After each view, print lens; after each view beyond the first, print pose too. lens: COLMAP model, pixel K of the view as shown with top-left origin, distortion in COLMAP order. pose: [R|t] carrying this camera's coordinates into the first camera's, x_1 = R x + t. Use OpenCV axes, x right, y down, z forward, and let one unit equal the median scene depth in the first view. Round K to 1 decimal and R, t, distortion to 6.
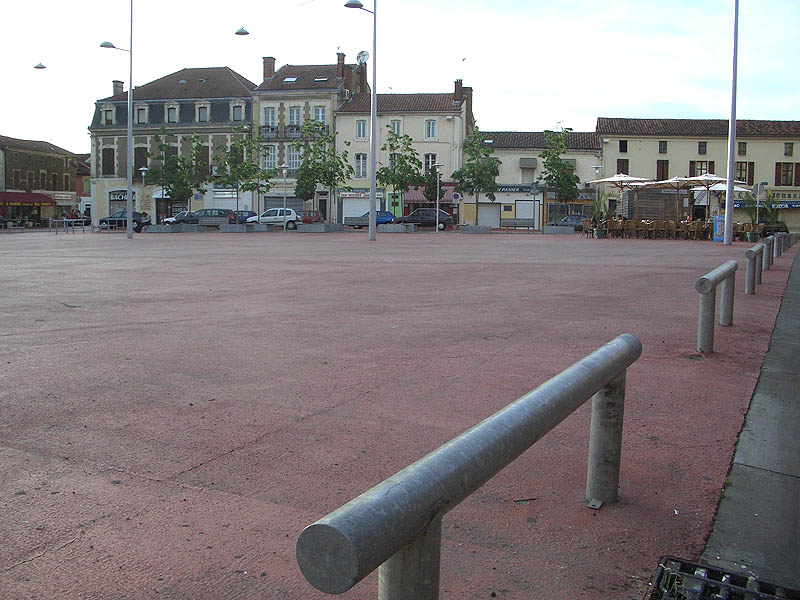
lens RADIAL K [[787.9, 0, 400.0], [0, 787.9, 300.0], [0, 0, 1]] dist [-0.235547, 0.284466]
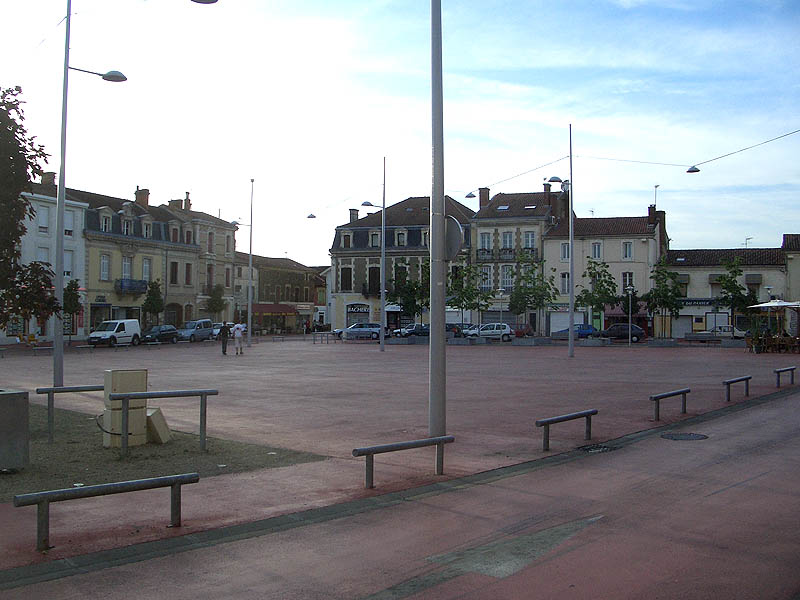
lens RADIAL K [[787.9, 0, 400.0], [0, 787.9, 300.0], [0, 0, 1]] dist [-0.235547, 0.284466]
pose [[0.965298, -0.010881, -0.260925, 0.012191], [-0.022783, 0.991813, -0.125647, -0.000173], [0.260156, 0.127232, 0.957147, -0.141945]]
